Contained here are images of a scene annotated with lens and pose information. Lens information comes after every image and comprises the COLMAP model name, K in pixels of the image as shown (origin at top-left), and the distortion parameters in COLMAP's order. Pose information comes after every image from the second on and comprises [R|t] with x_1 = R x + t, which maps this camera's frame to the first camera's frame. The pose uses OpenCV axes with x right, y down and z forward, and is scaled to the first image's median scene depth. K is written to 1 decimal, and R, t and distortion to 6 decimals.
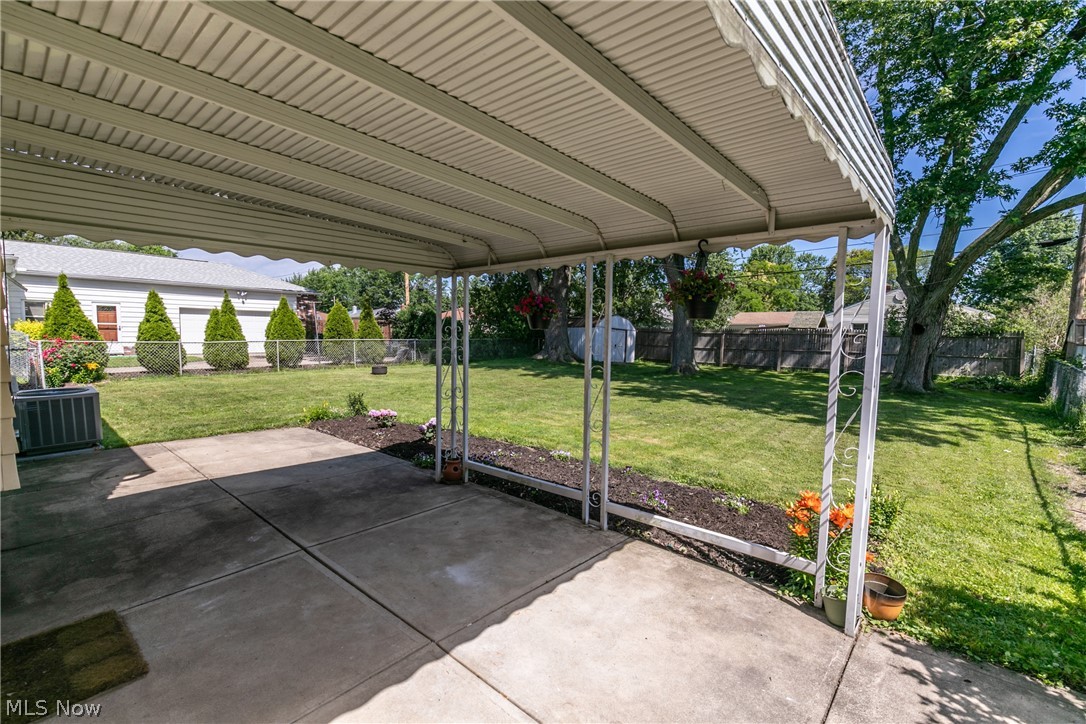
lens RADIAL K [[485.5, 0, 544.6], [0, 485.5, 367.0], [0, 0, 1]] dist [0.007437, 0.000489]
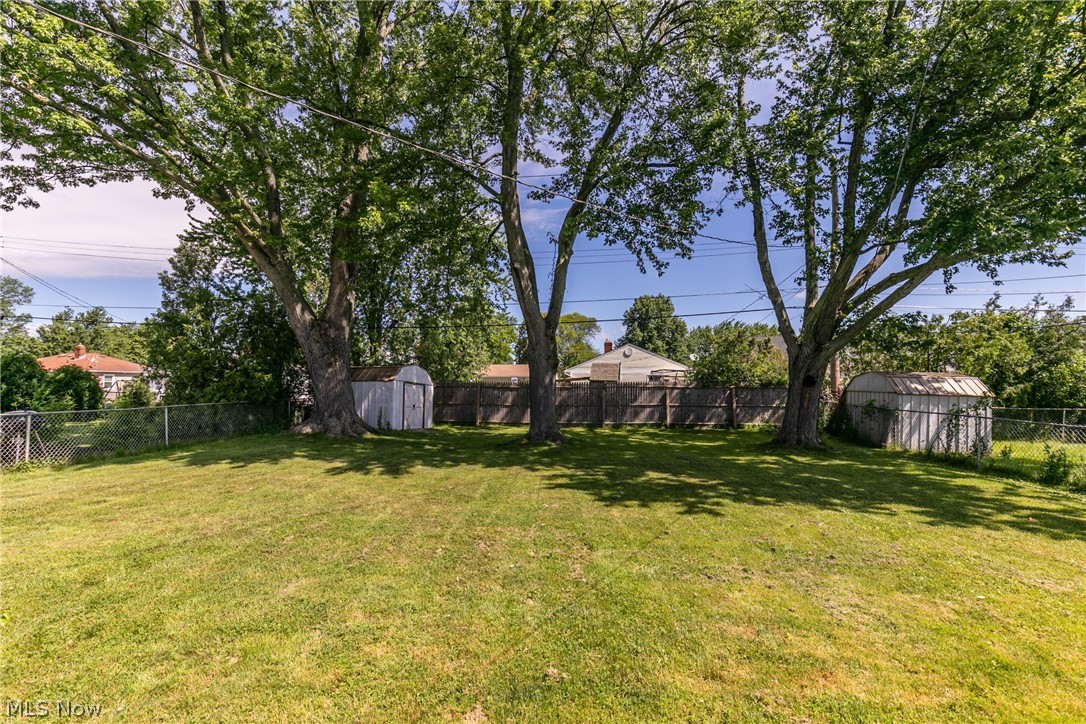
lens RADIAL K [[485.5, 0, 544.6], [0, 485.5, 367.0], [0, 0, 1]] dist [0.007437, 0.000489]
pose [[0.810352, 0.009489, 0.585867, -0.187378], [0.054316, 0.994347, -0.091232, -0.040534], [-0.583420, 0.105752, 0.805256, 0.463065]]
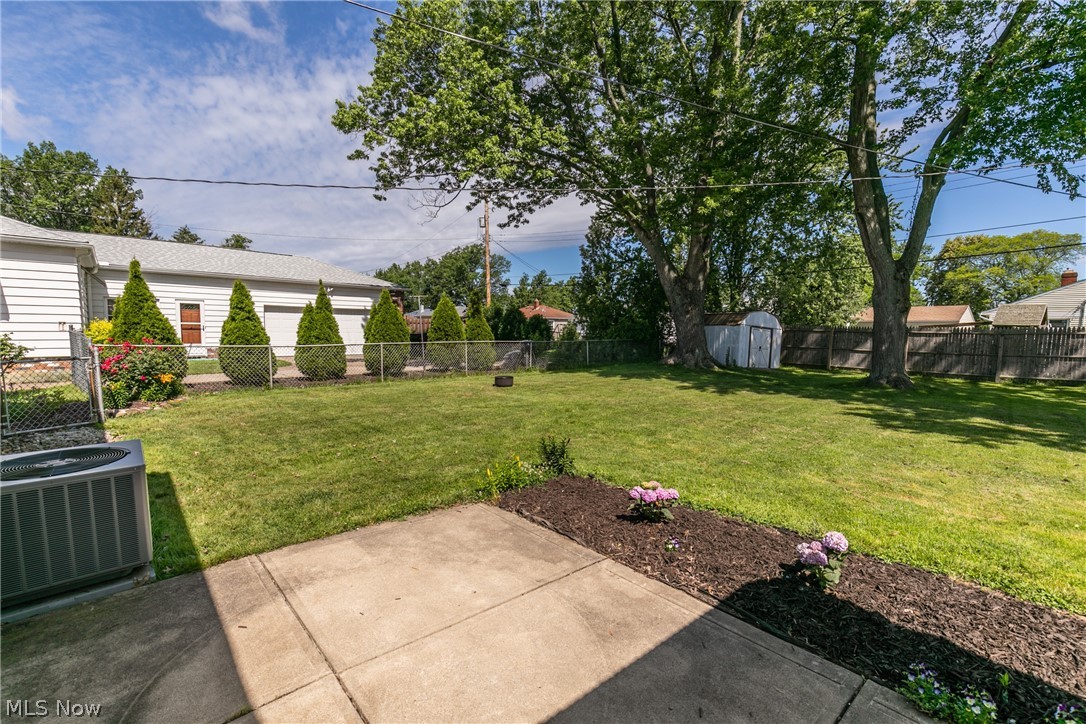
lens RADIAL K [[485.5, 0, 544.6], [0, 485.5, 367.0], [0, 0, 1]] dist [0.007437, 0.000489]
pose [[0.994003, 0.006461, -0.109165, -0.192821], [-0.006151, 0.999976, 0.003175, -0.019506], [0.109183, -0.002484, 0.994019, 0.232259]]
